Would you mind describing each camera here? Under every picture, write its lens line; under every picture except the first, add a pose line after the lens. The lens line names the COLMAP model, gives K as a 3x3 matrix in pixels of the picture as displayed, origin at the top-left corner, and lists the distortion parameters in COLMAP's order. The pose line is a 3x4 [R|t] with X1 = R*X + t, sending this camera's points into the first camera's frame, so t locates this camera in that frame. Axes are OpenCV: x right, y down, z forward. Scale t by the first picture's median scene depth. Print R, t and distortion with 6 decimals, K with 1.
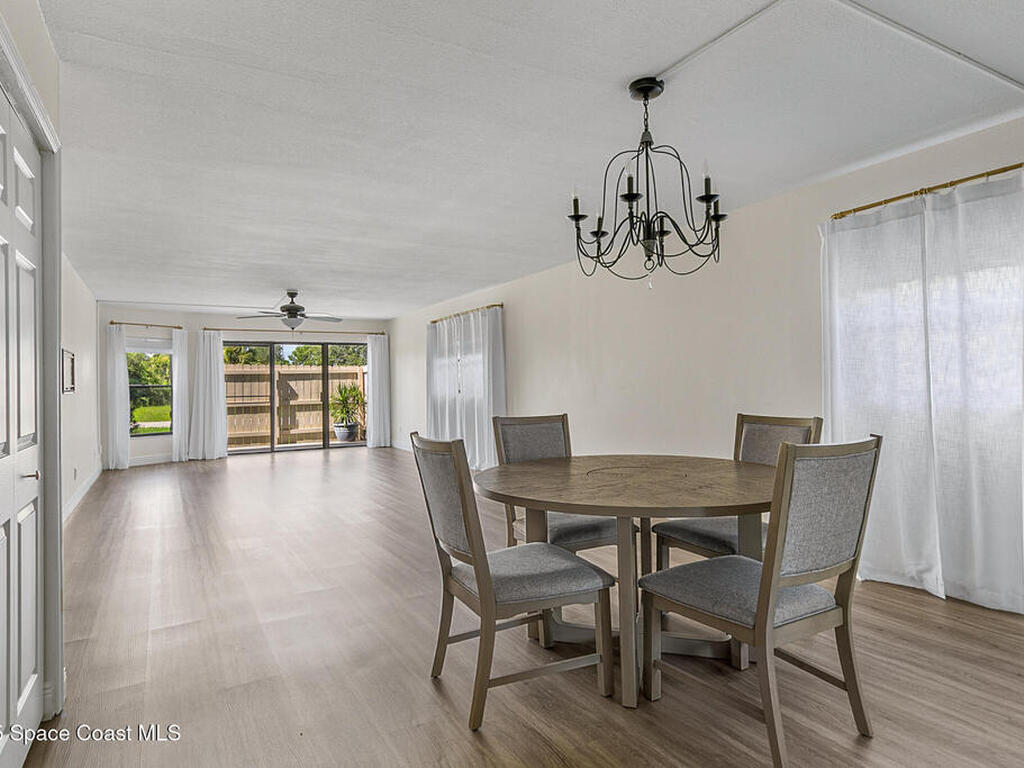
lens RADIAL K [[614.7, 0, 503.6], [0, 614.7, 377.5], [0, 0, 1]] dist [0.003533, 0.002320]
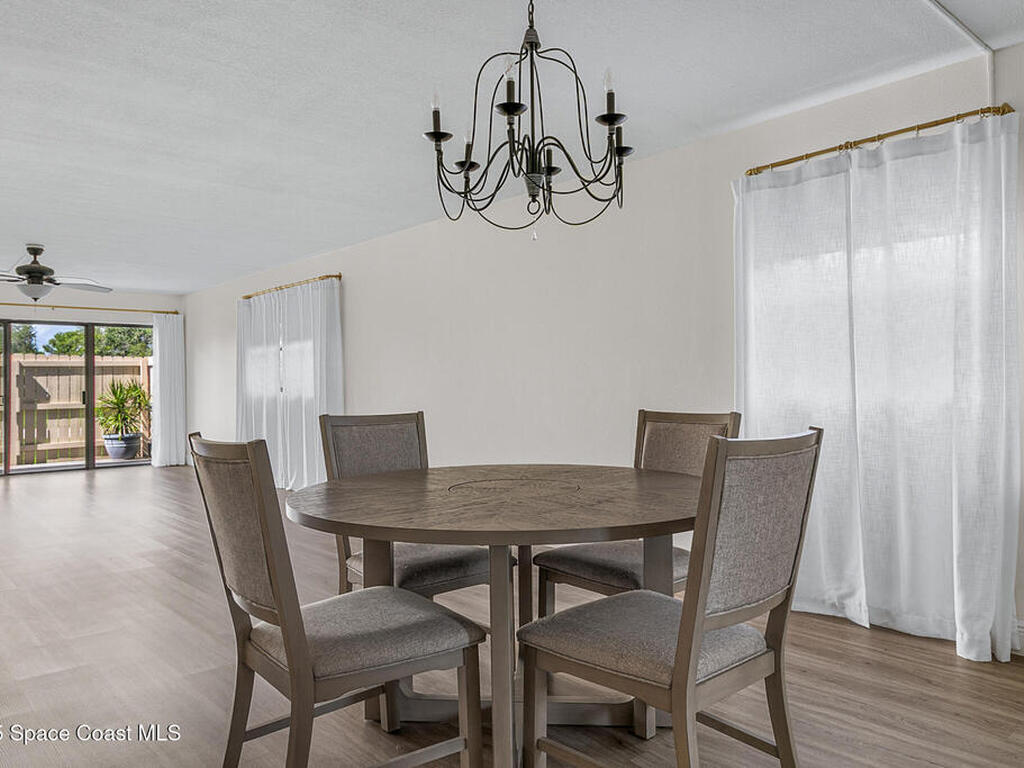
lens RADIAL K [[757.3, 0, 512.0], [0, 757.3, 384.0], [0, 0, 1]] dist [0.007075, 0.000248]
pose [[0.976620, 0.006345, 0.214878, 0.013808], [-0.007958, 0.999946, 0.006643, 0.023657], [-0.214824, -0.008197, 0.976618, 0.098293]]
